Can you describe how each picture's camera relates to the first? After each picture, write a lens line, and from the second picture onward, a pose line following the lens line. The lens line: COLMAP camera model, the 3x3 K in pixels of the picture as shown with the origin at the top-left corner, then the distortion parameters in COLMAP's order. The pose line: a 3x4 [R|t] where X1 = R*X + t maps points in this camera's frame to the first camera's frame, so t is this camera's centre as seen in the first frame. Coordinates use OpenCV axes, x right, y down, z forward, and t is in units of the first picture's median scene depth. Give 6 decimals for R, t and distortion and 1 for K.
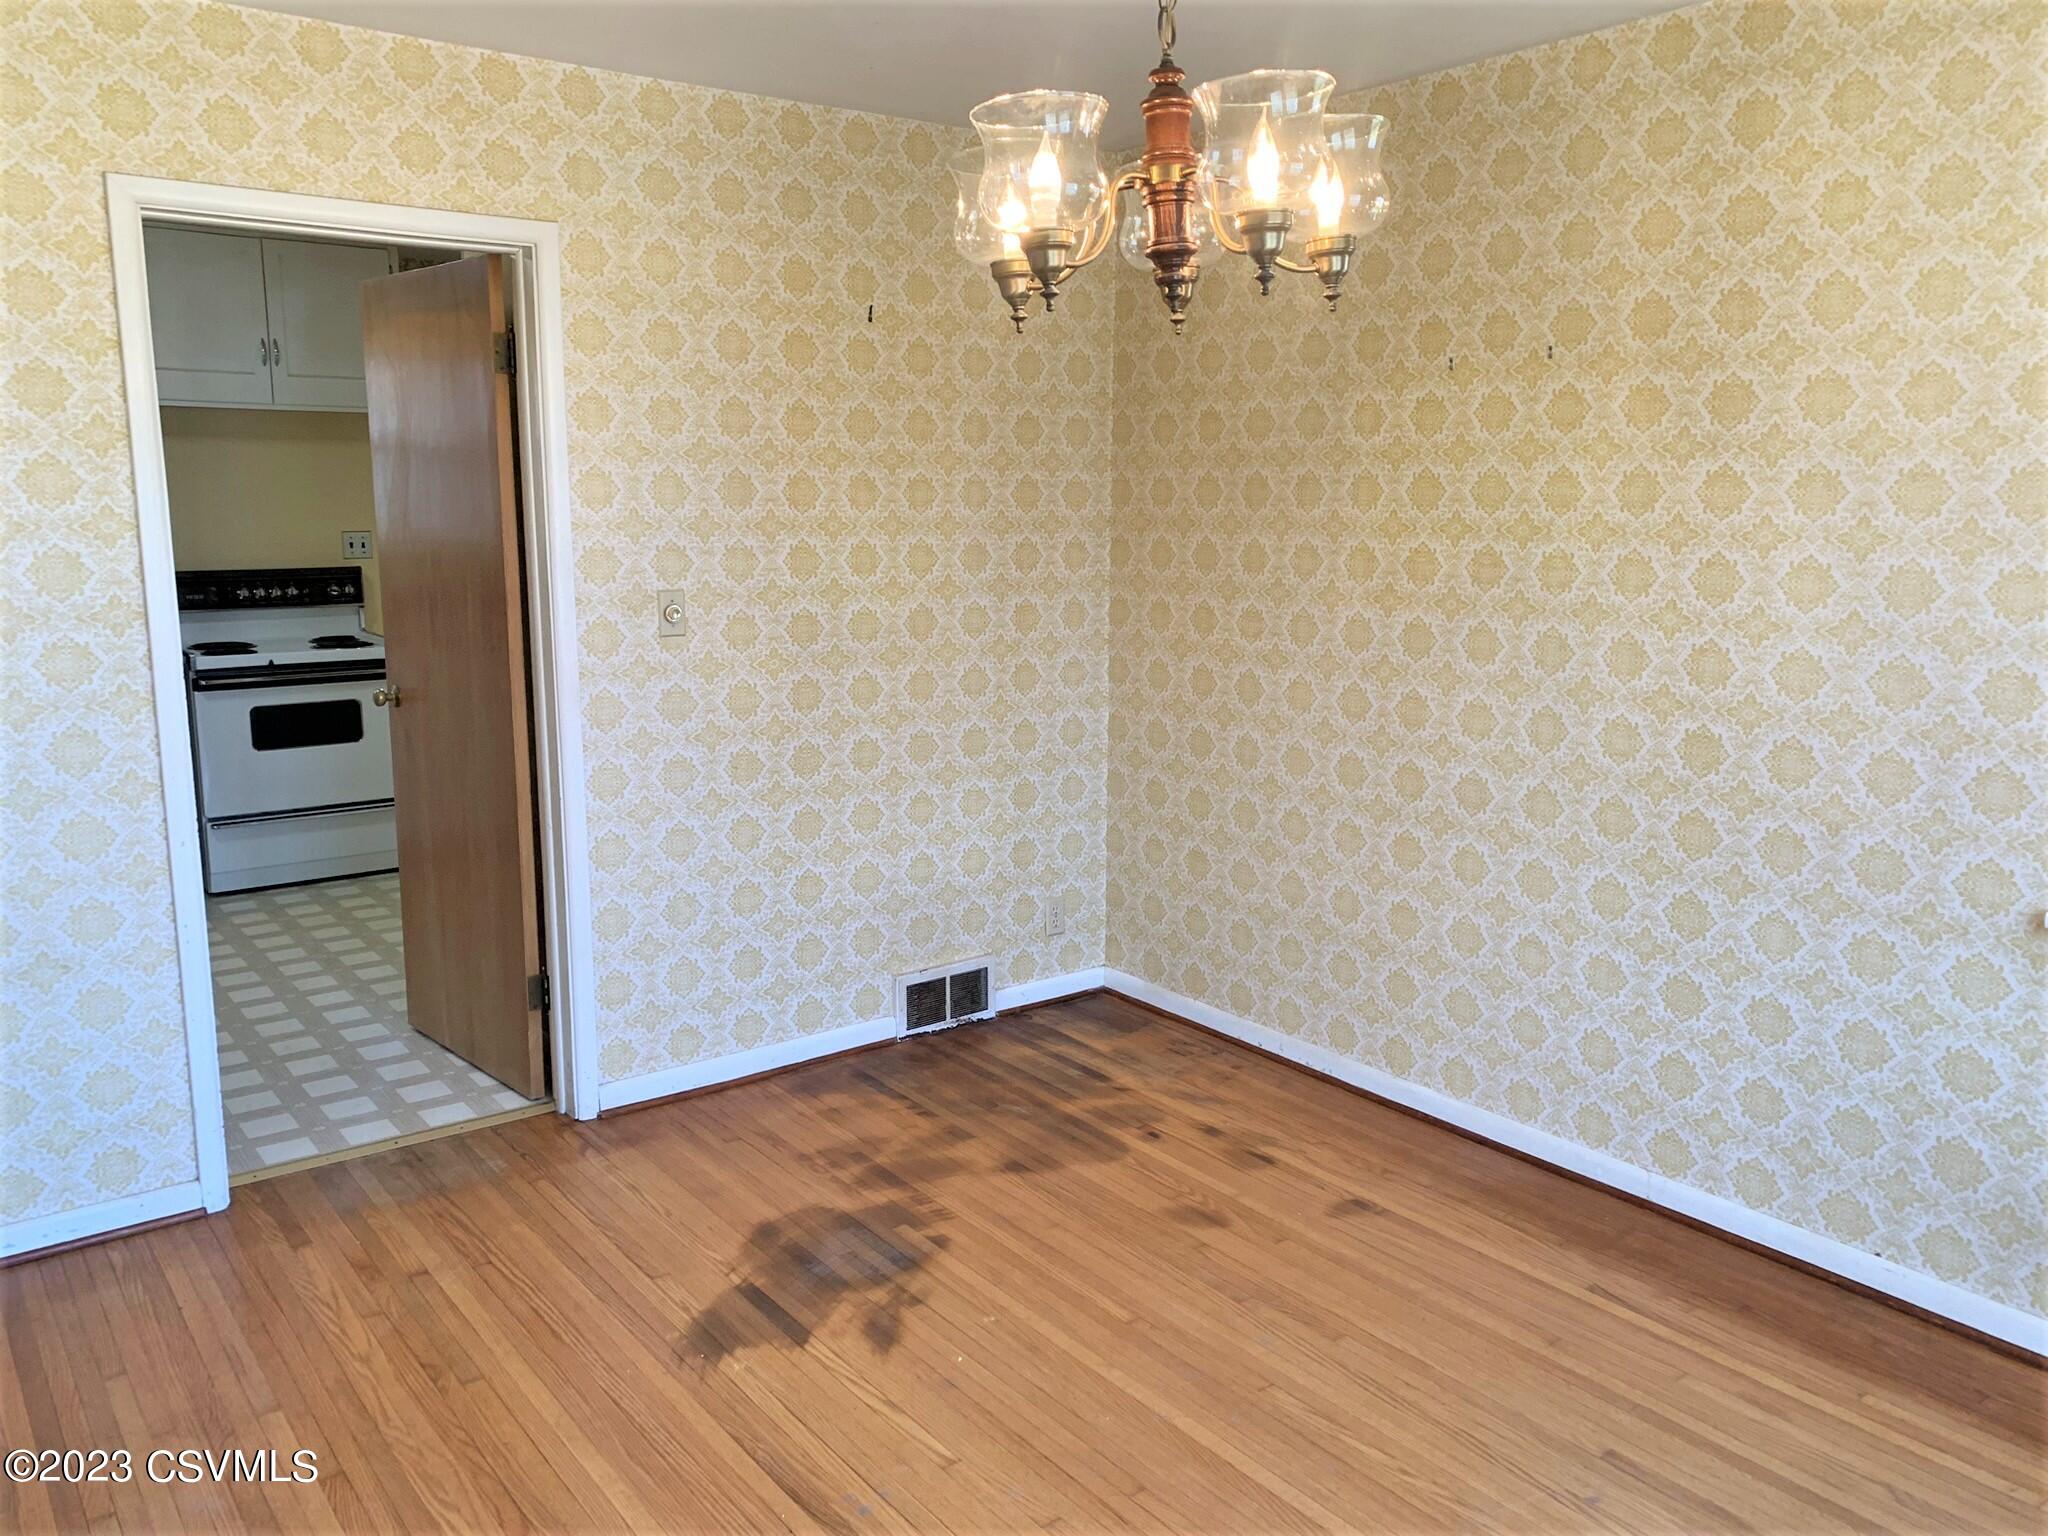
lens RADIAL K [[1559.1, 0, 1011.4], [0, 1559.1, 762.9], [0, 0, 1]] dist [0.064359, -0.093687]
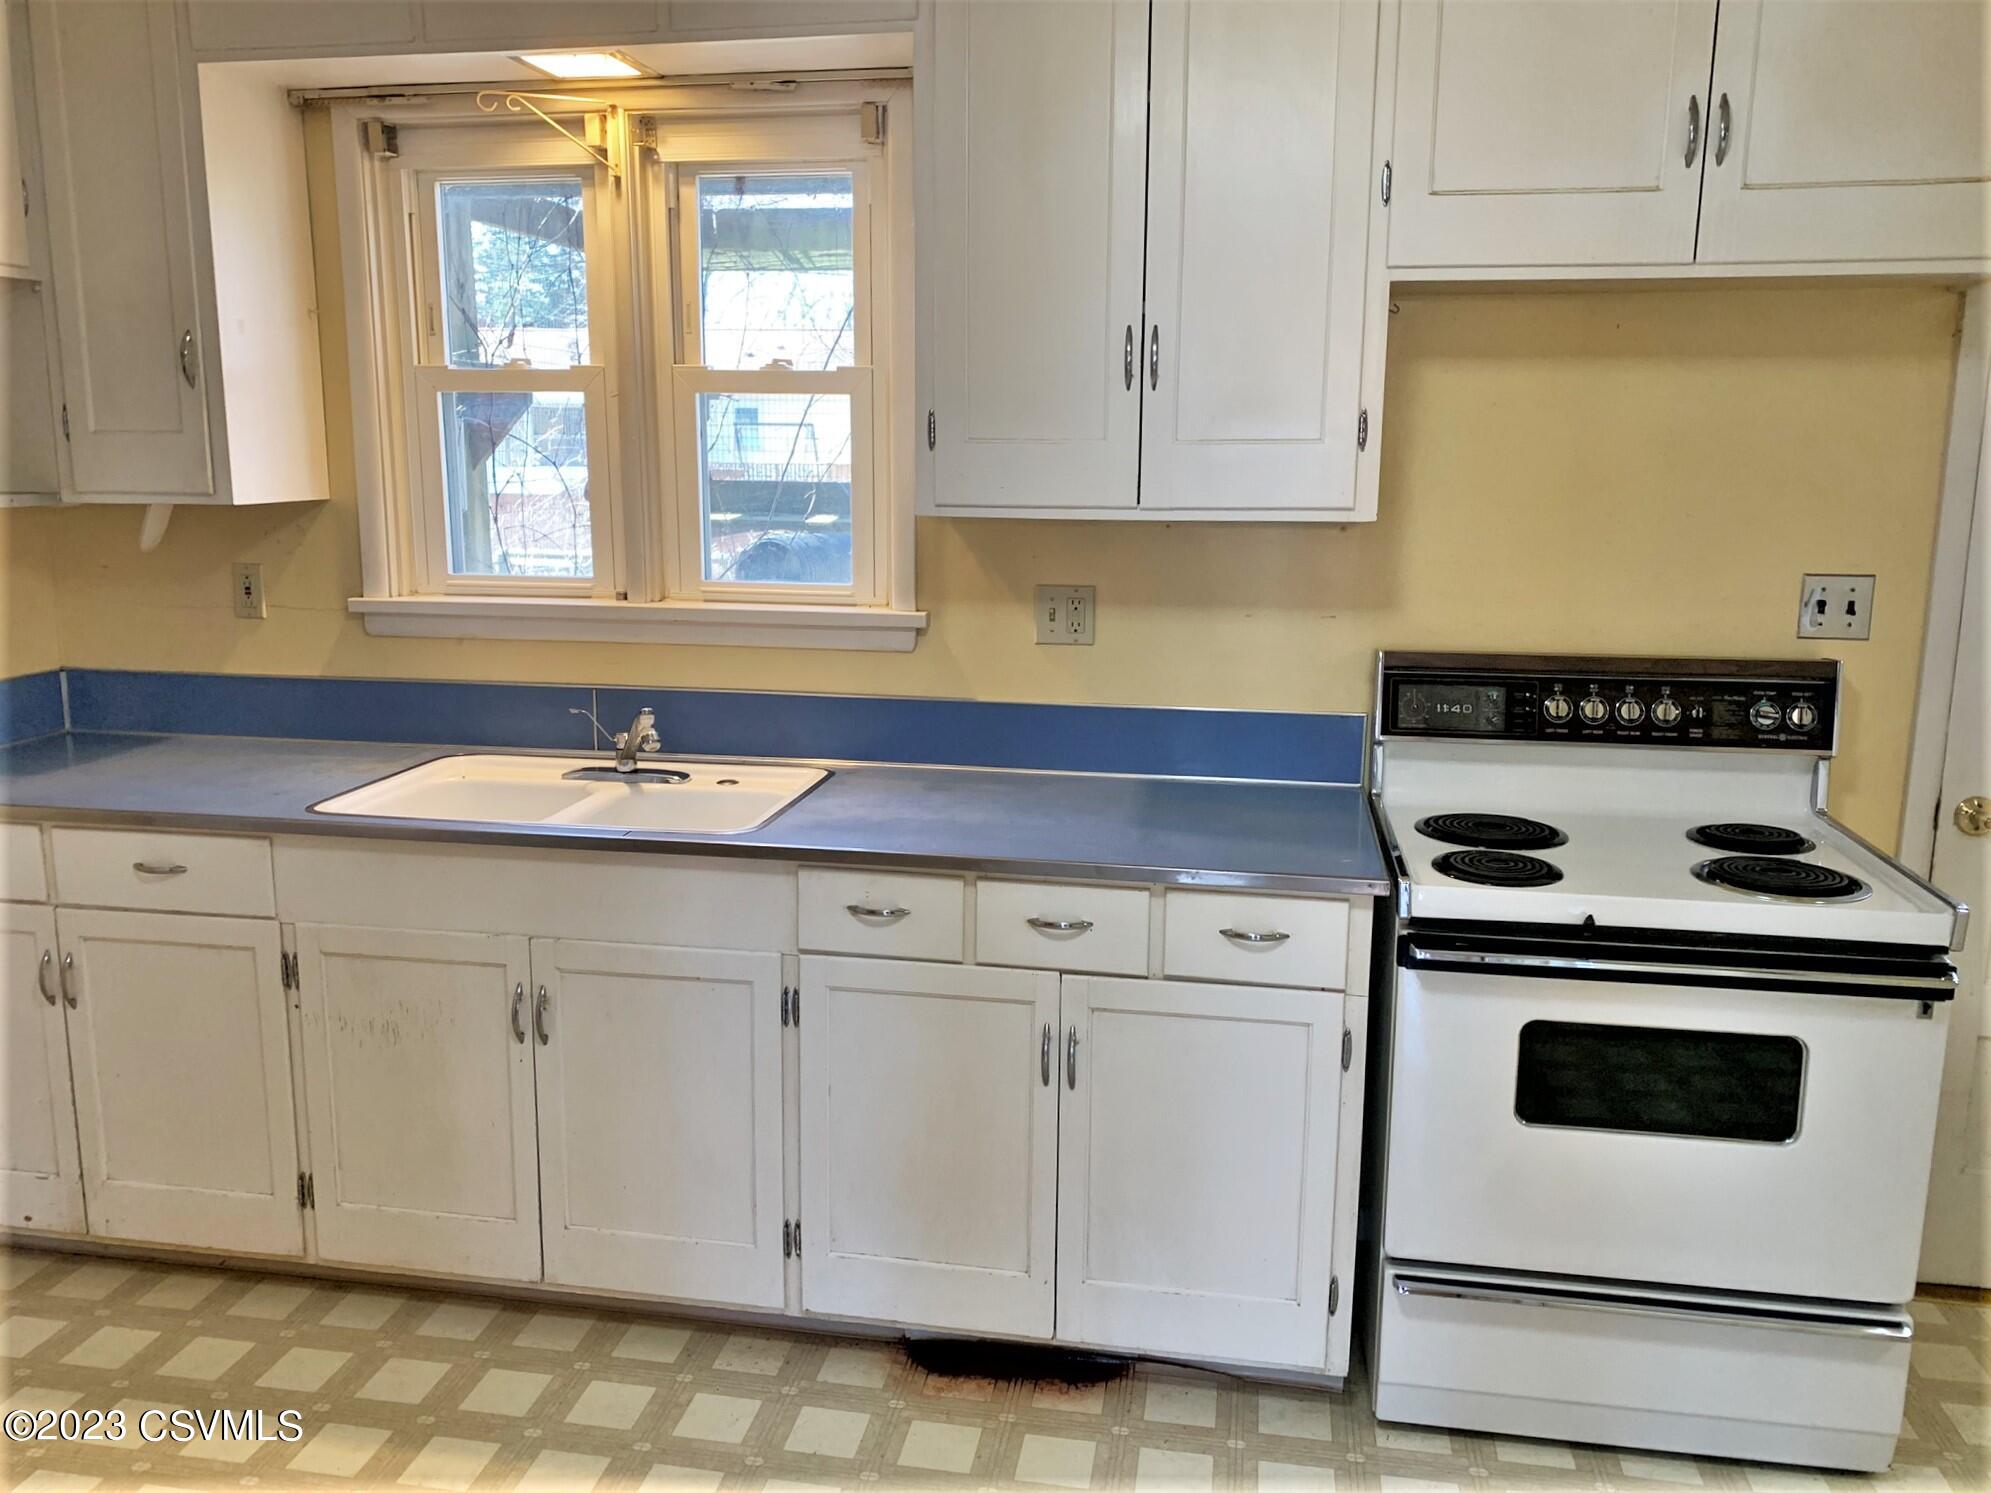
lens RADIAL K [[1515.7, 0, 983.3], [0, 1515.7, 741.5], [0, 0, 1]] dist [0.064359, -0.093687]
pose [[0.667675, 0.126995, -0.733541, -0.288174], [-0.124207, 0.990534, 0.058433, -0.108224], [0.734018, 0.052097, 0.677128, 0.609858]]
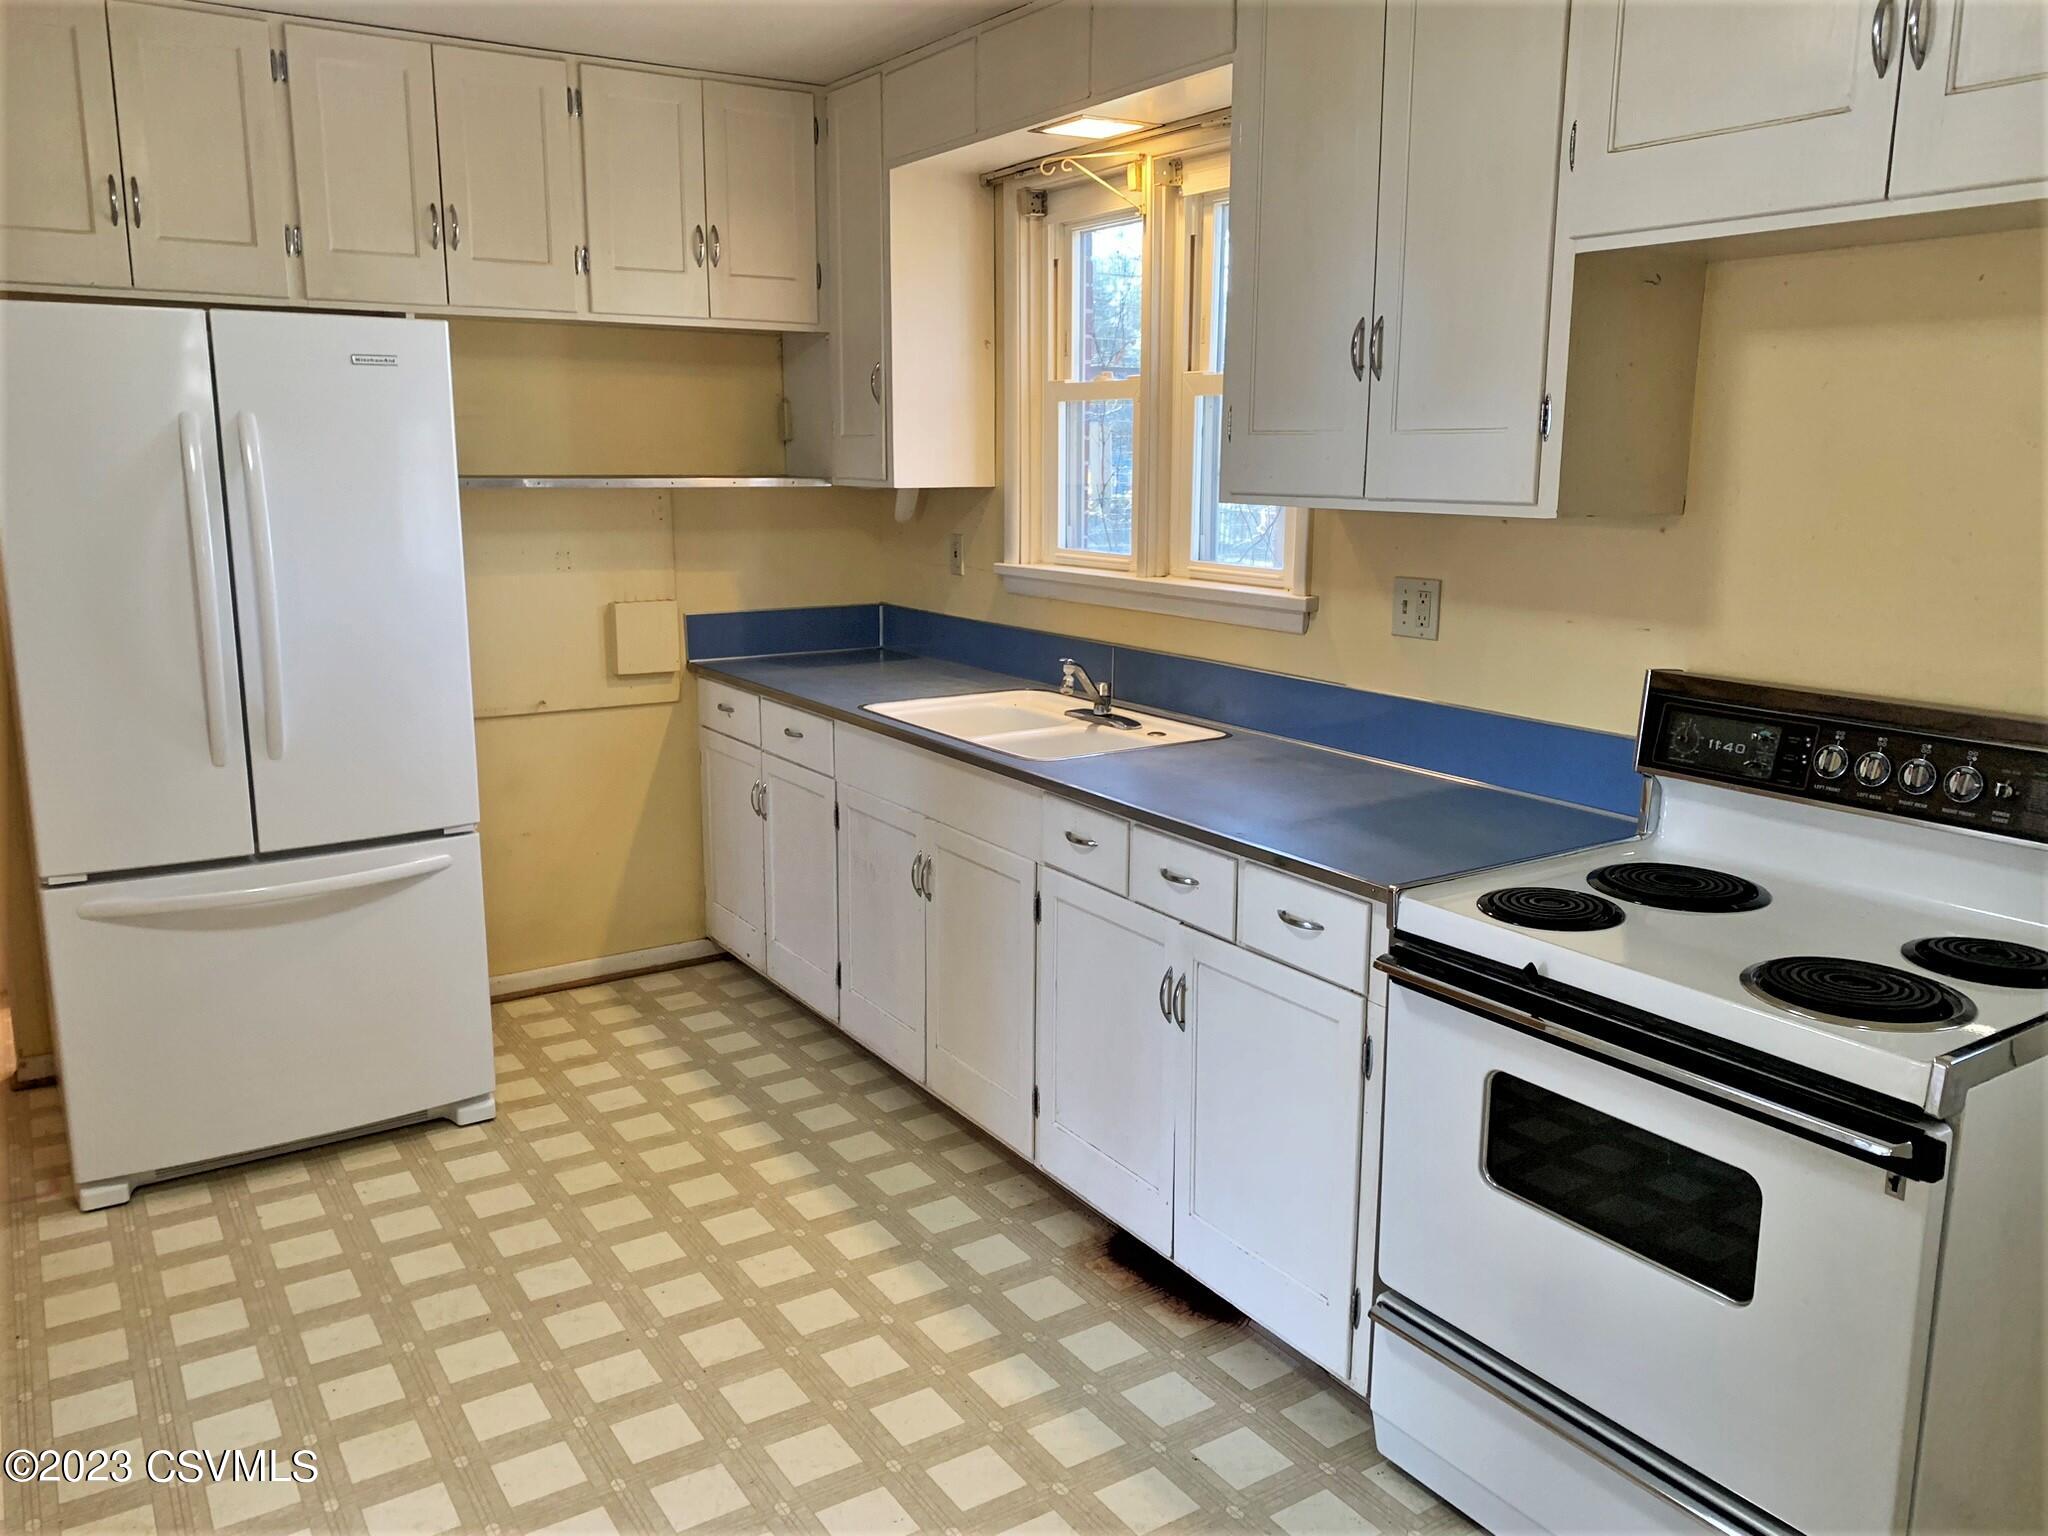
lens RADIAL K [[1565.6, 0, 1021.1], [0, 1565.6, 757.7], [0, 0, 1]] dist [0.103359, -0.108619]
pose [[-0.090434, 0.178016, -0.979863, -0.120508], [-0.176779, 0.965401, 0.191704, -0.151465], [0.980087, 0.190556, -0.055835, 0.869367]]
